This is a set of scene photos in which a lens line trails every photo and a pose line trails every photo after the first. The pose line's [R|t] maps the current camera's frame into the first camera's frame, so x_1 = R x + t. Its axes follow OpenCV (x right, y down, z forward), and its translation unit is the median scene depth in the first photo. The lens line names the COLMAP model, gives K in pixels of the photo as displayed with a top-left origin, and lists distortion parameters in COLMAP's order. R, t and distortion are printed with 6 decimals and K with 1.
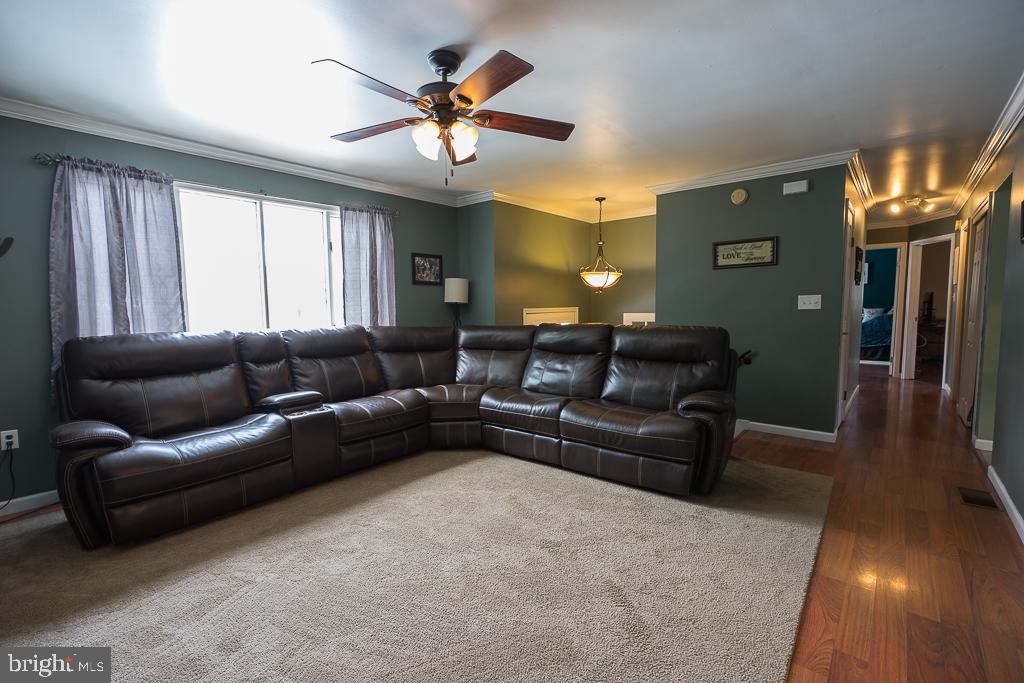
lens RADIAL K [[468.6, 0, 509.6], [0, 468.6, 343.2], [0, 0, 1]] dist [-0.017375, 0.003930]
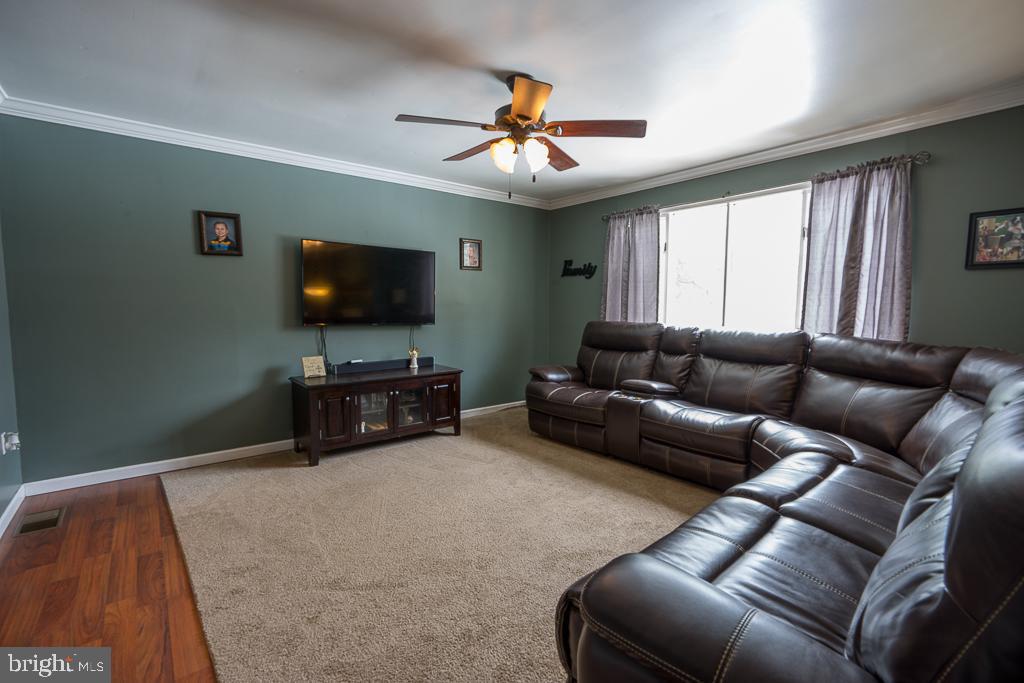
lens RADIAL K [[468.6, 0, 509.6], [0, 468.6, 349.6], [0, 0, 1]] dist [-0.017375, 0.003930]
pose [[-0.198280, 0.100873, -0.974941, 0.601927], [-0.083484, 0.989337, 0.119341, -0.066806], [0.976584, 0.105055, -0.187745, 0.756979]]
